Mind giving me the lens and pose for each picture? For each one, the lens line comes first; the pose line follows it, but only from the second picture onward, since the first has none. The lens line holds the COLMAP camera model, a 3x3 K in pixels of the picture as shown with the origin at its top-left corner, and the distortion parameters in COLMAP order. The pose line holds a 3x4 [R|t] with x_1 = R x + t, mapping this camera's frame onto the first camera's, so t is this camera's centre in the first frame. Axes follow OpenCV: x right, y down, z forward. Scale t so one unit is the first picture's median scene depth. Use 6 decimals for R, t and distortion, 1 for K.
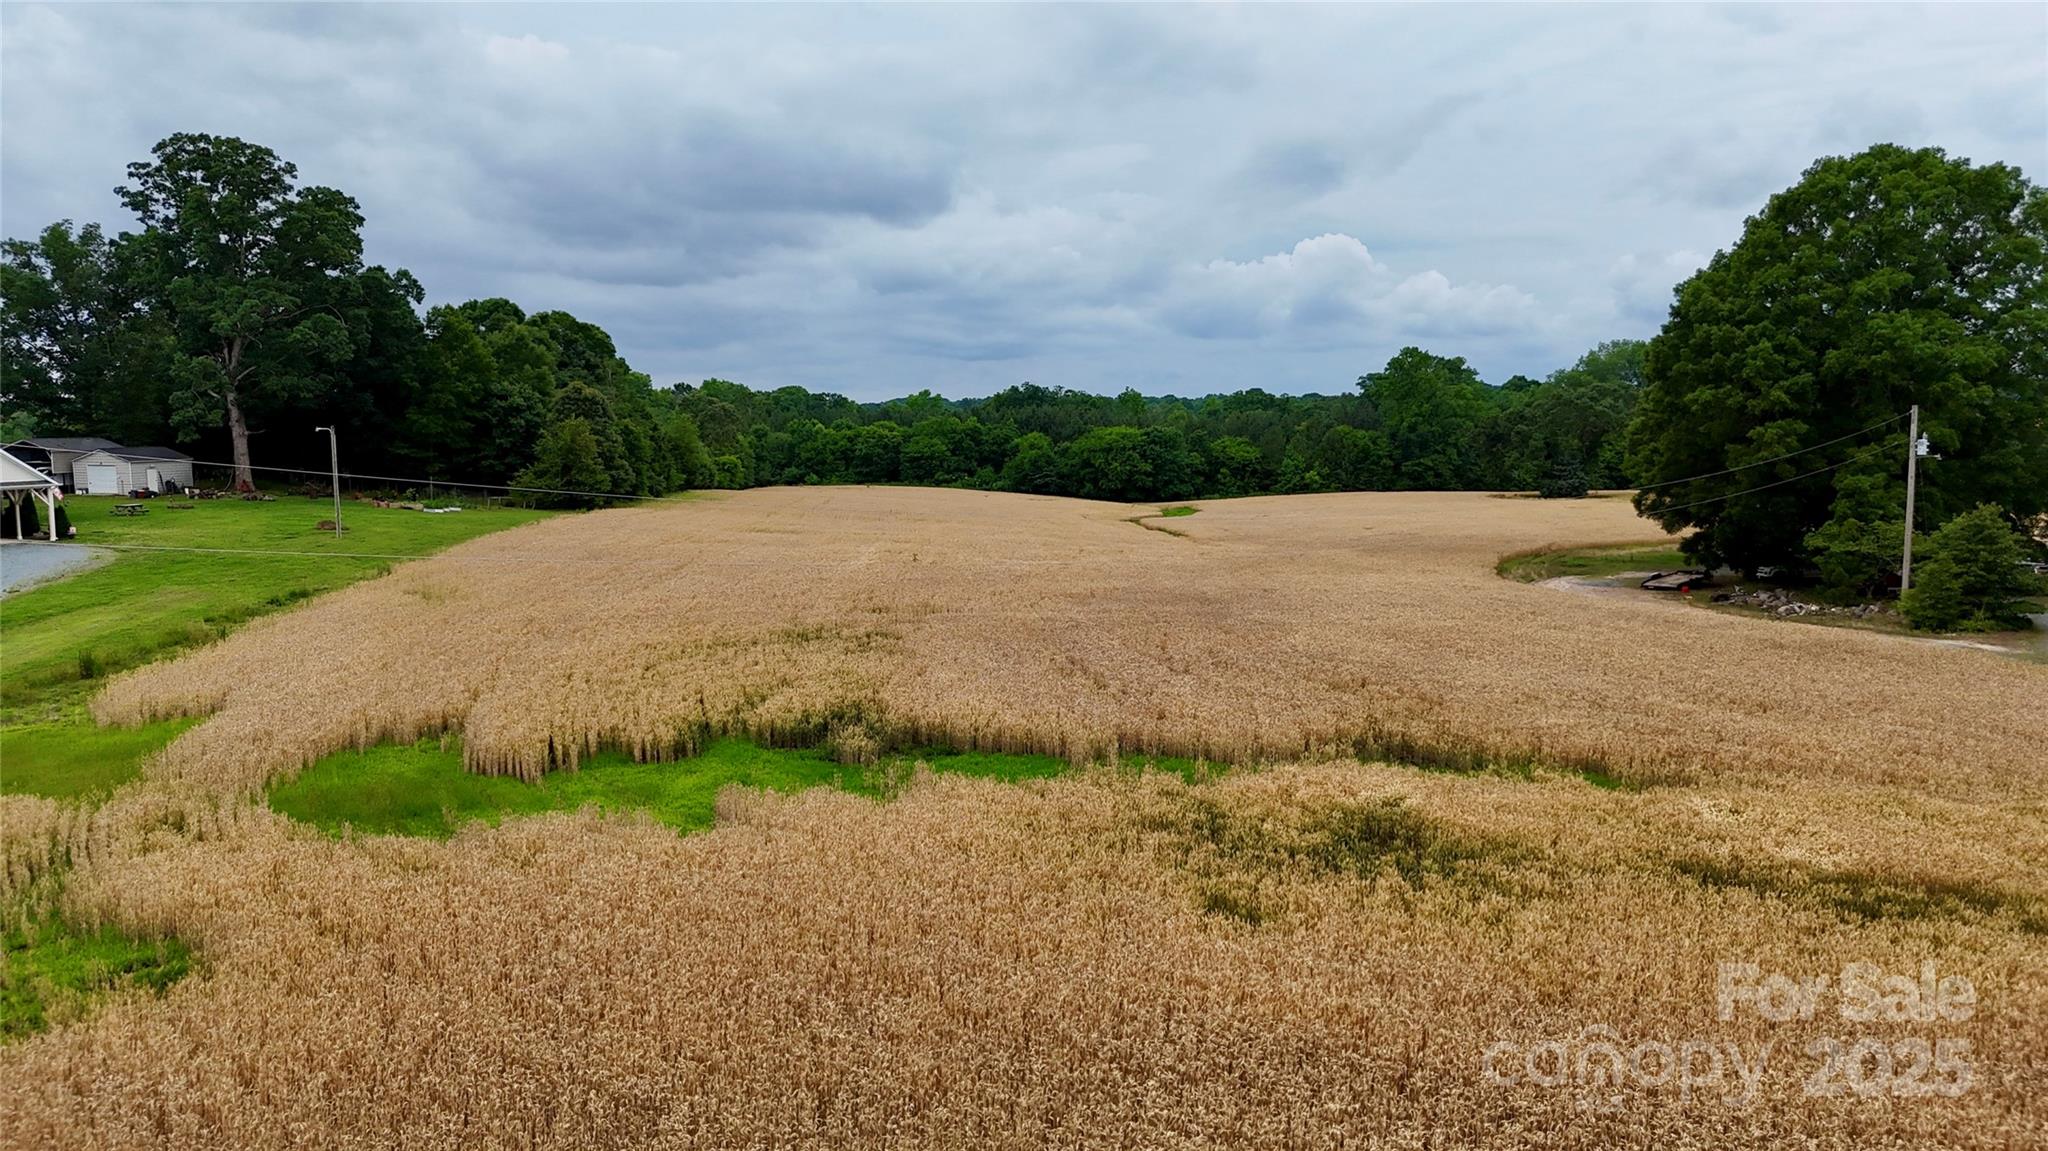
lens RADIAL K [[1503.7, 0, 1039.2], [0, 1503.7, 569.5], [0, 0, 1]] dist [0.073481, -0.080545]
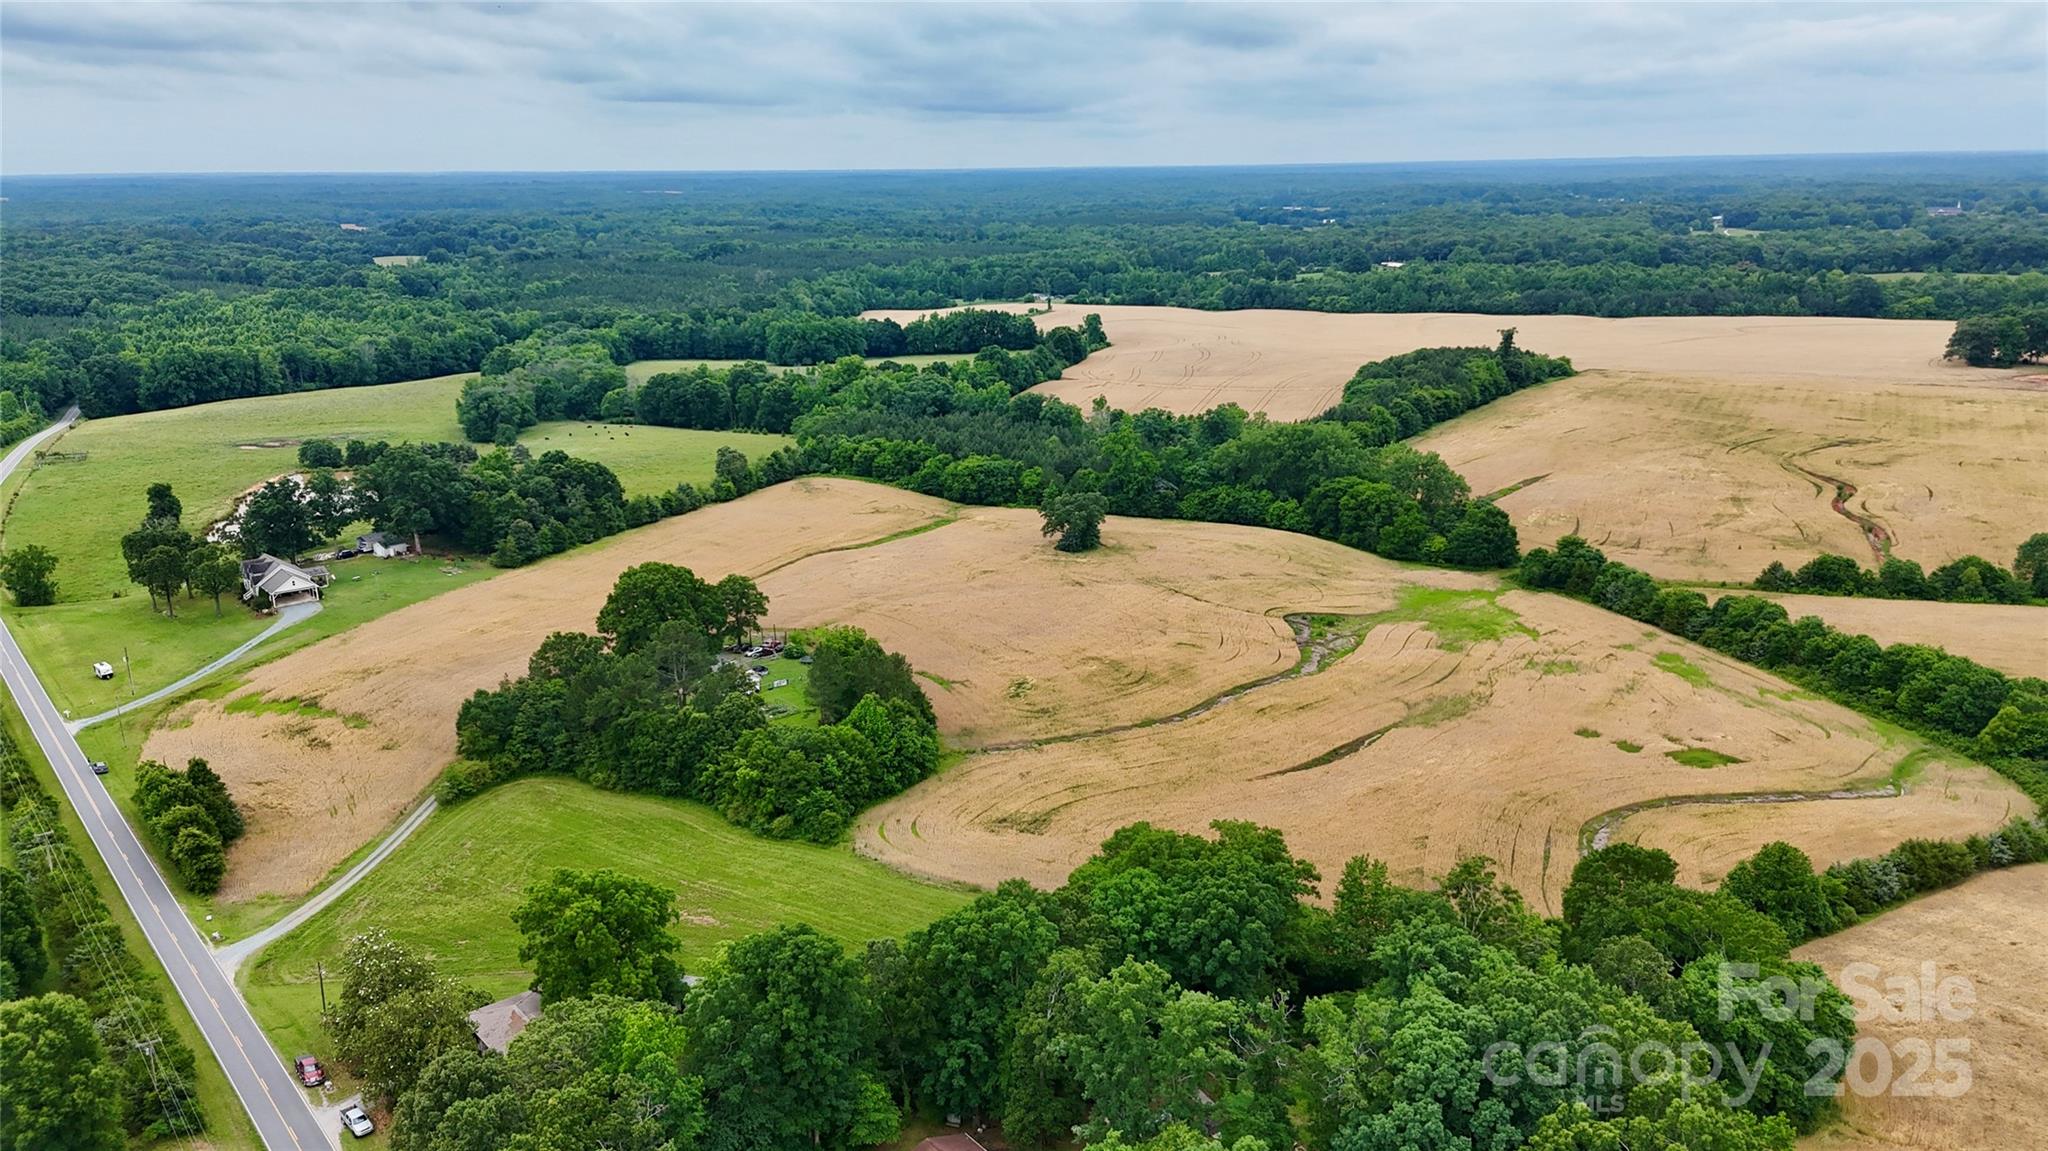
lens RADIAL K [[1503.7, 0, 1039.1], [0, 1503.7, 589.3], [0, 0, 1]] dist [0.073481, -0.080545]
pose [[0.903346, 0.113531, -0.413613, 0.883325], [-0.038123, 0.981768, 0.186220, -0.280792], [0.427214, -0.152453, 0.891205, -0.567092]]
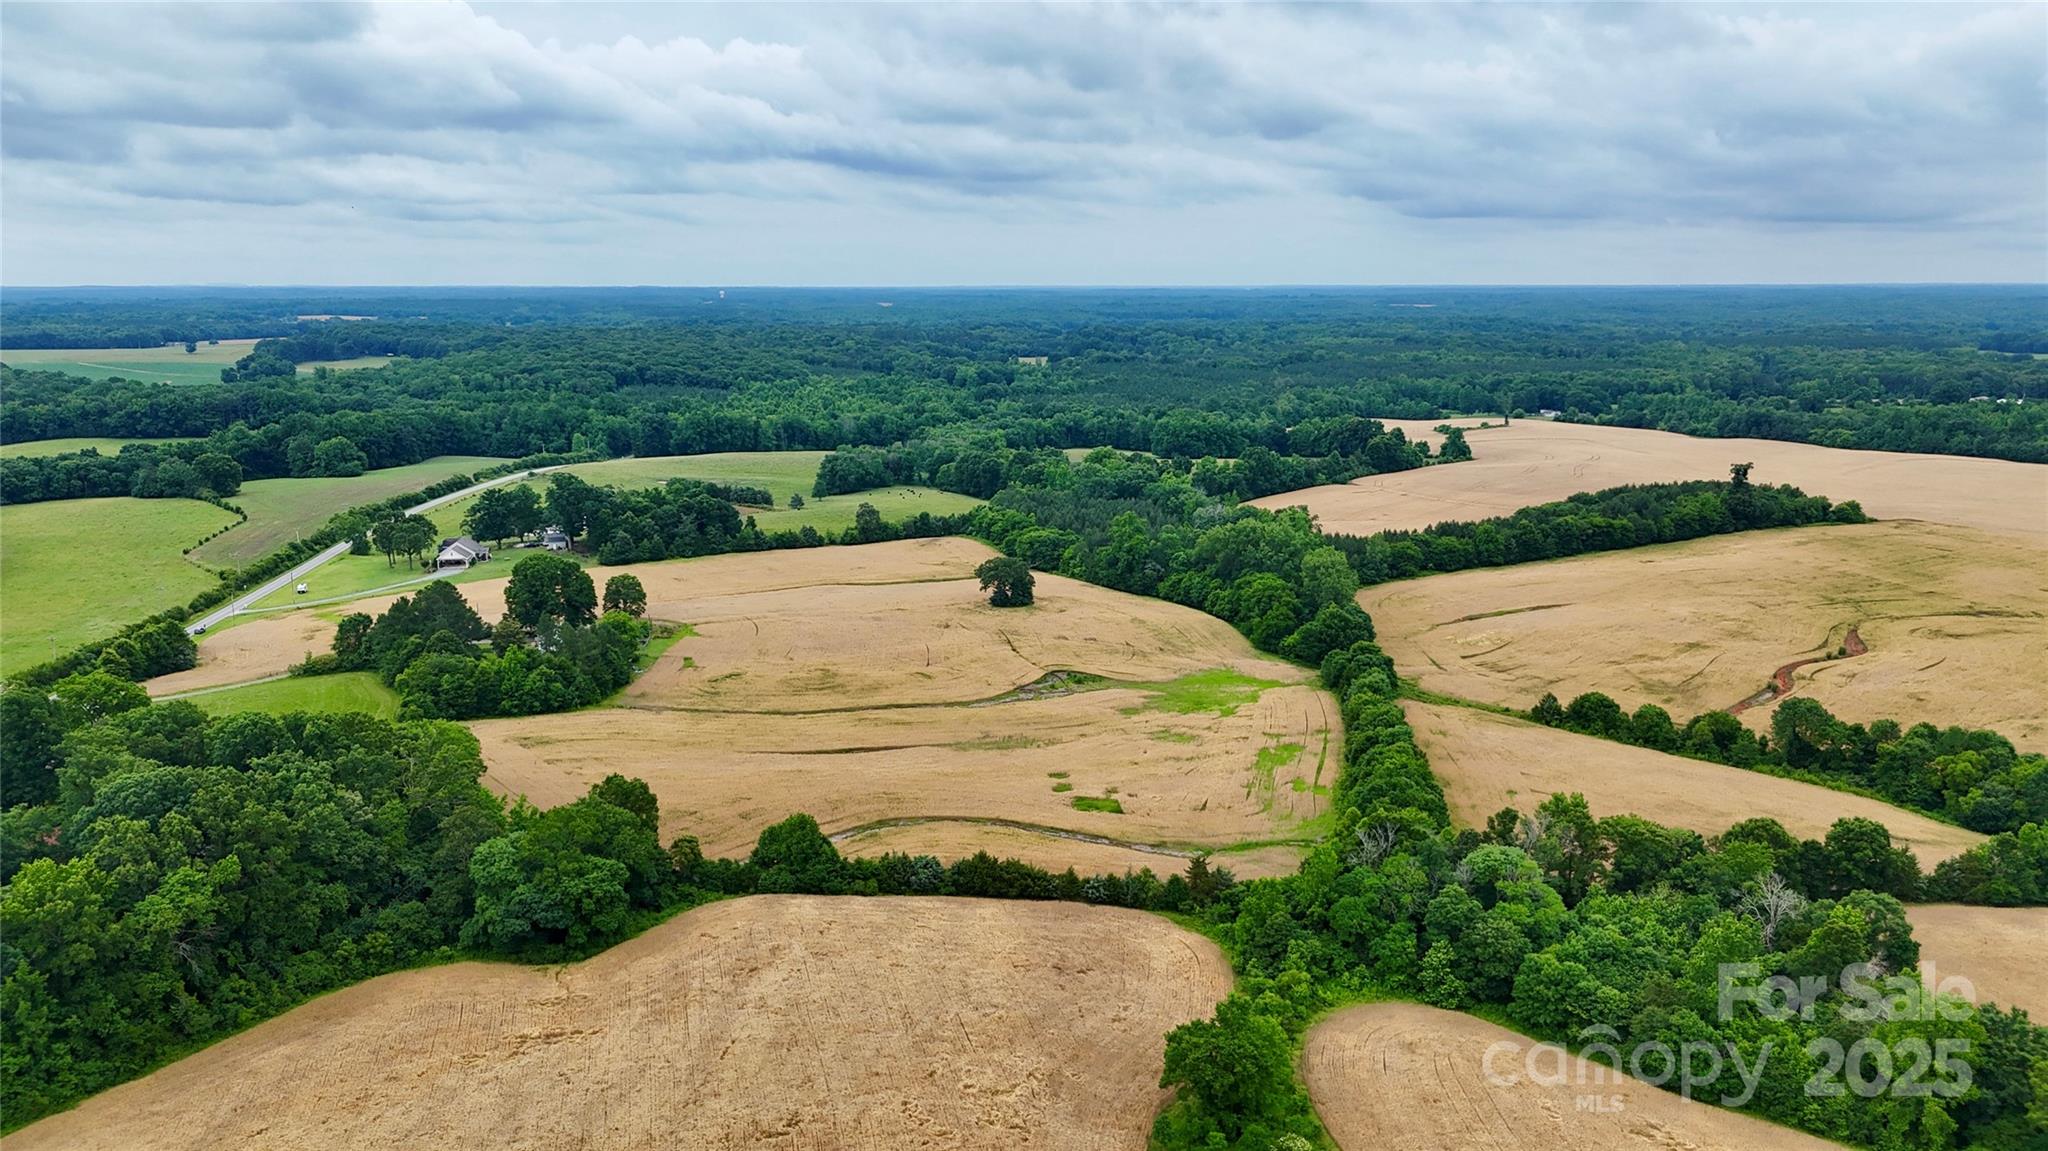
lens RADIAL K [[1503.7, 0, 1040.0], [0, 1503.7, 642.1], [0, 0, 1]] dist [0.073481, -0.080545]
pose [[0.571191, 0.199088, -0.796307, 1.734807], [-0.087701, 0.979388, 0.181954, -0.324469], [0.816119, -0.034094, 0.576877, -0.184700]]
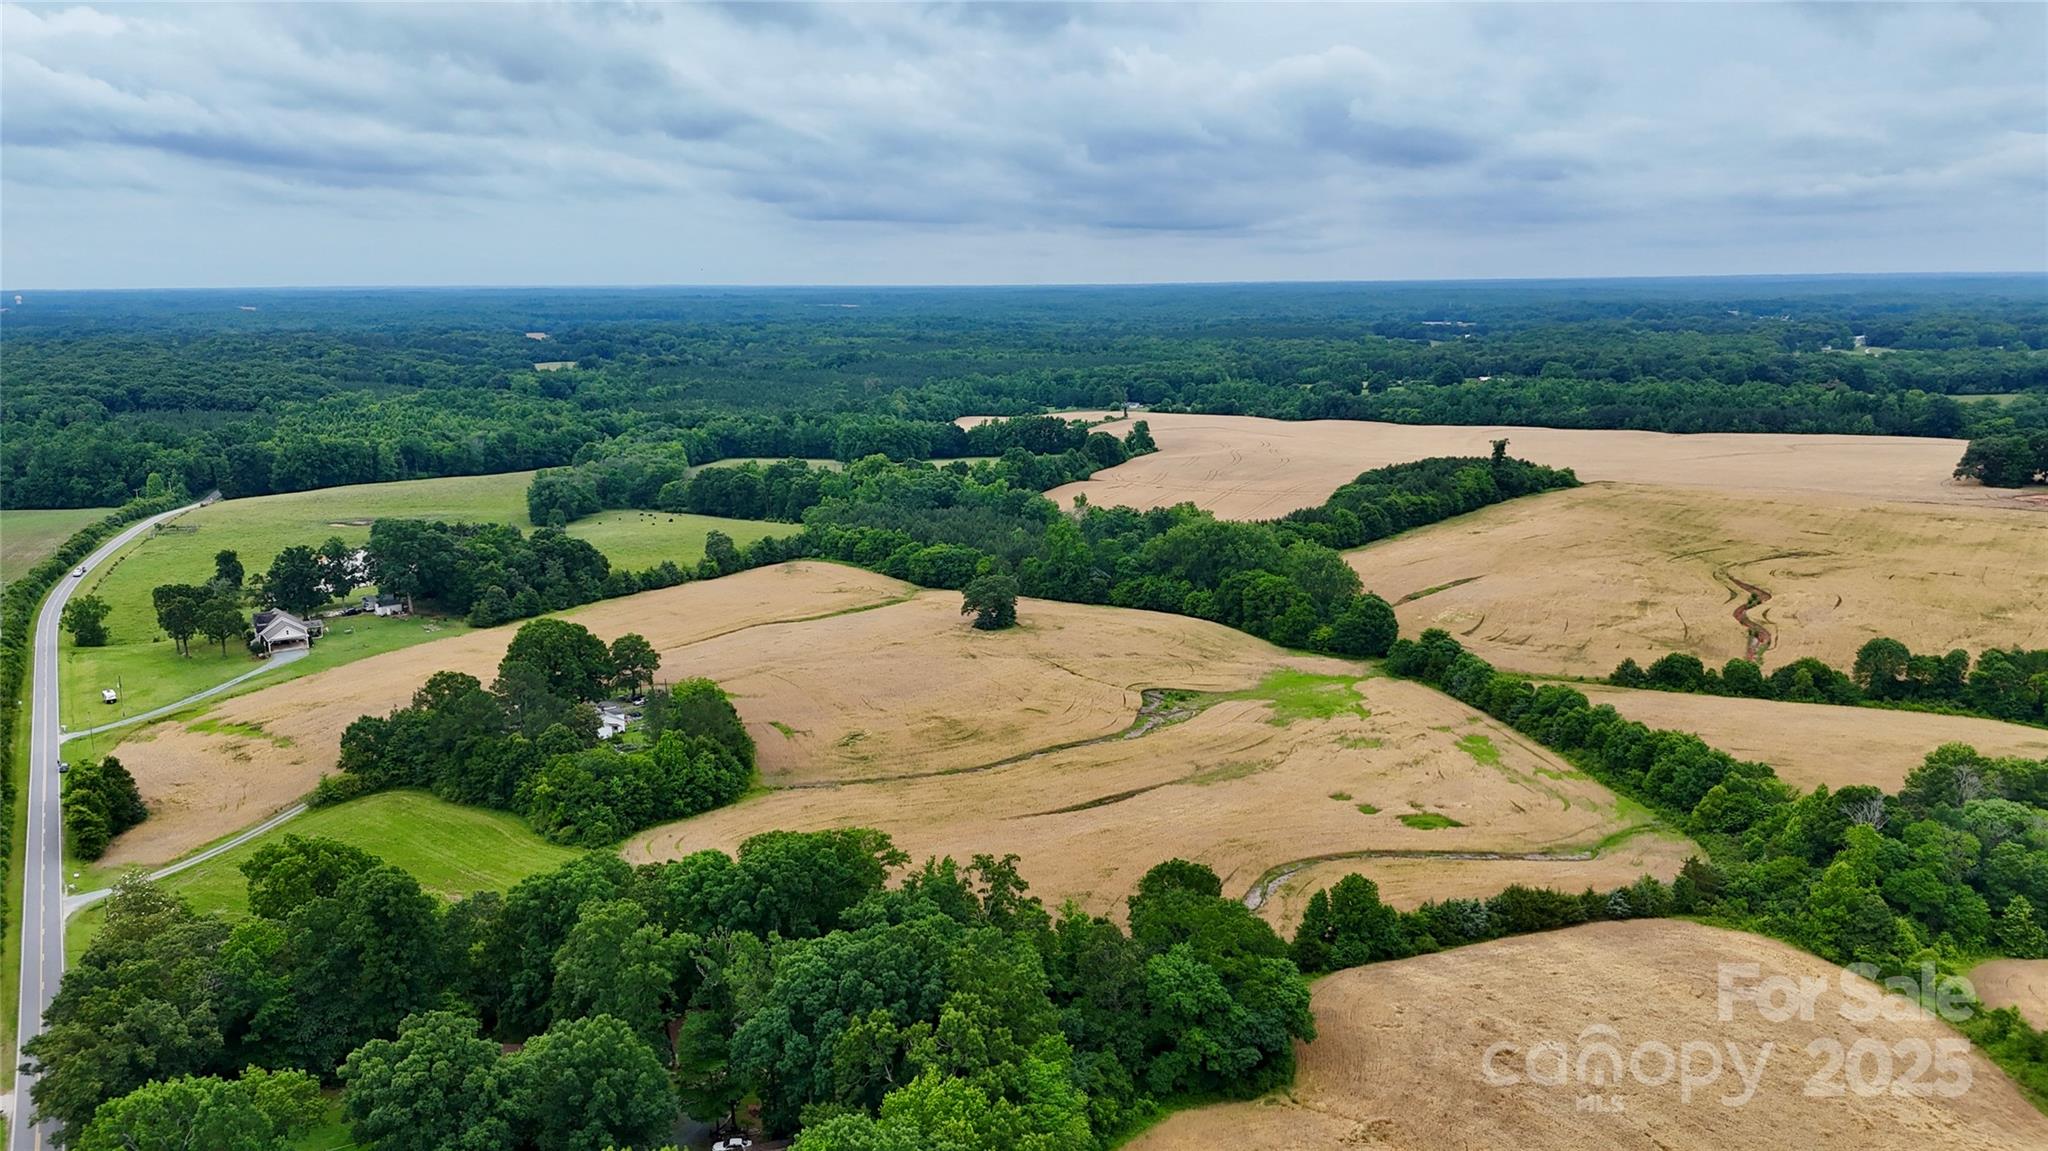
lens RADIAL K [[1503.7, 0, 1041.7], [0, 1503.7, 595.9], [0, 0, 1]] dist [0.073481, -0.080545]
pose [[0.846698, 0.110292, -0.520517, 1.193892], [-0.051996, 0.990749, 0.125350, -0.285633], [0.529527, -0.079068, 0.844600, -0.562966]]
